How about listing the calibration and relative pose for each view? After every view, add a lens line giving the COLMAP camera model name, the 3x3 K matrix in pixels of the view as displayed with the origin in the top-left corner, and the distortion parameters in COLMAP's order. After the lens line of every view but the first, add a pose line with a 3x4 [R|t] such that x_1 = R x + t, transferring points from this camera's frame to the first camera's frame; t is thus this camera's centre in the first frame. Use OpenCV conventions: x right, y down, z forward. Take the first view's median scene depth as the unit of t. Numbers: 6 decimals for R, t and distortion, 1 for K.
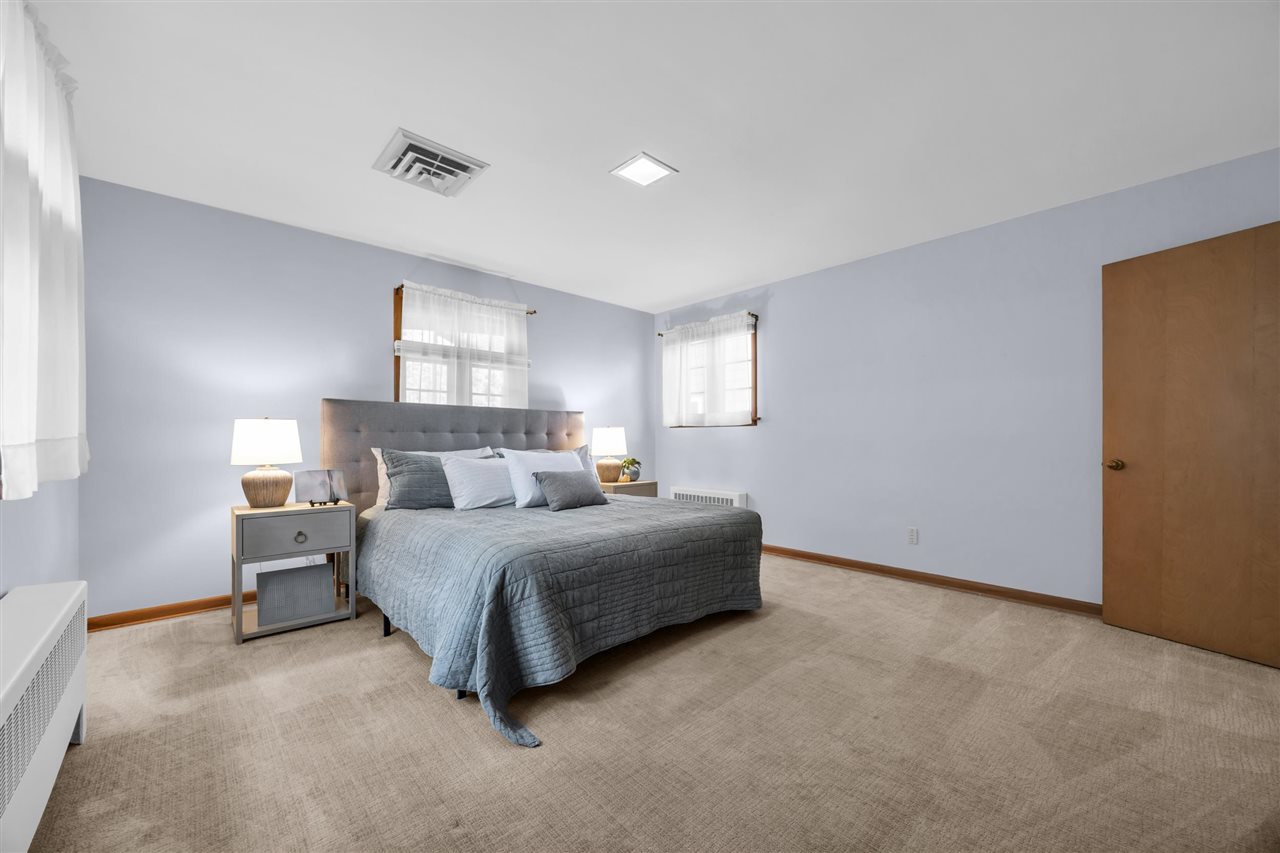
lens RADIAL K [[487.9, 0, 638.0], [0, 487.9, 429.1], [0, 0, 1]] dist [-0.002201, -0.000449]
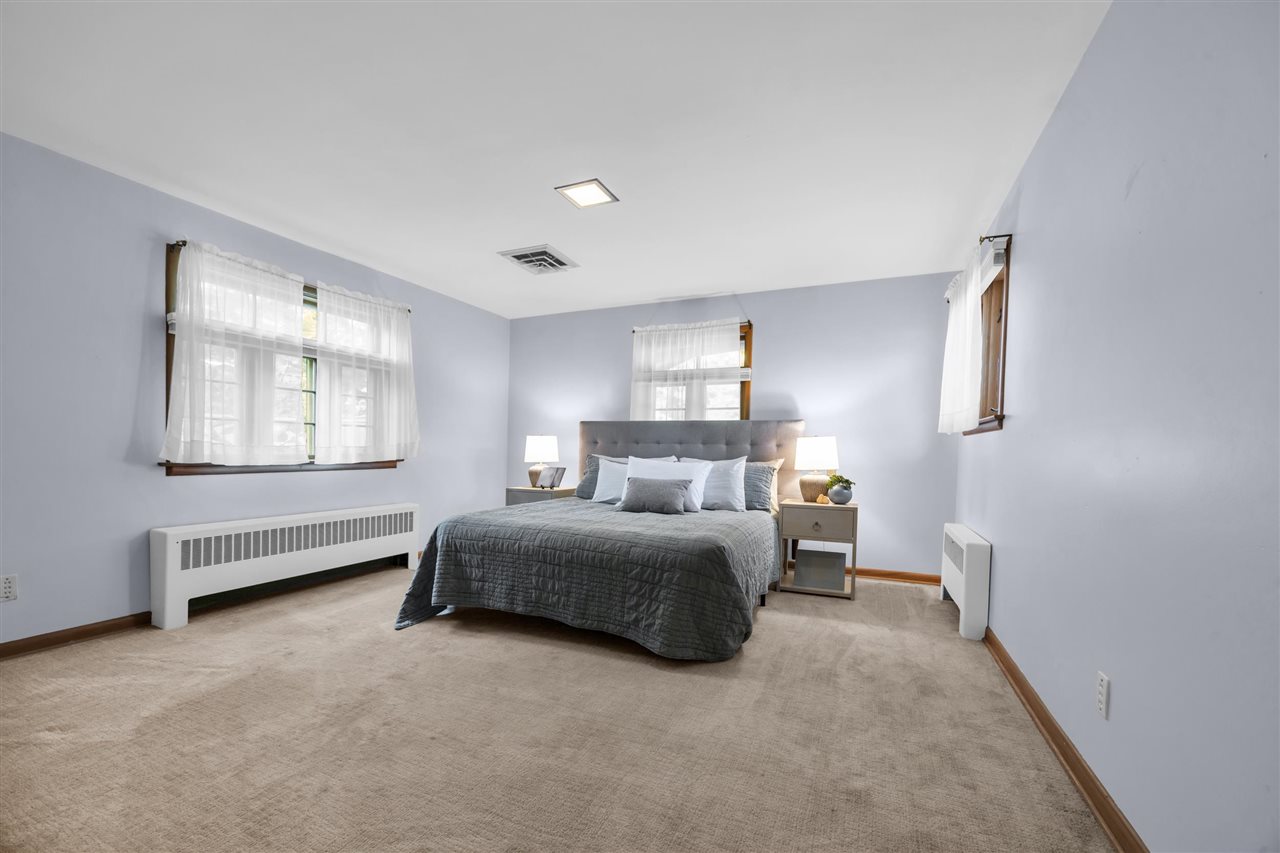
lens RADIAL K [[494.5, 0, 642.7], [0, 494.5, 443.9], [0, 0, 1]] dist [-0.001597, -0.000337]
pose [[0.415295, -0.005344, -0.909671, 0.782616], [0.008181, 0.999964, -0.002140, 0.011282], [0.909650, -0.006554, 0.415324, 0.496111]]
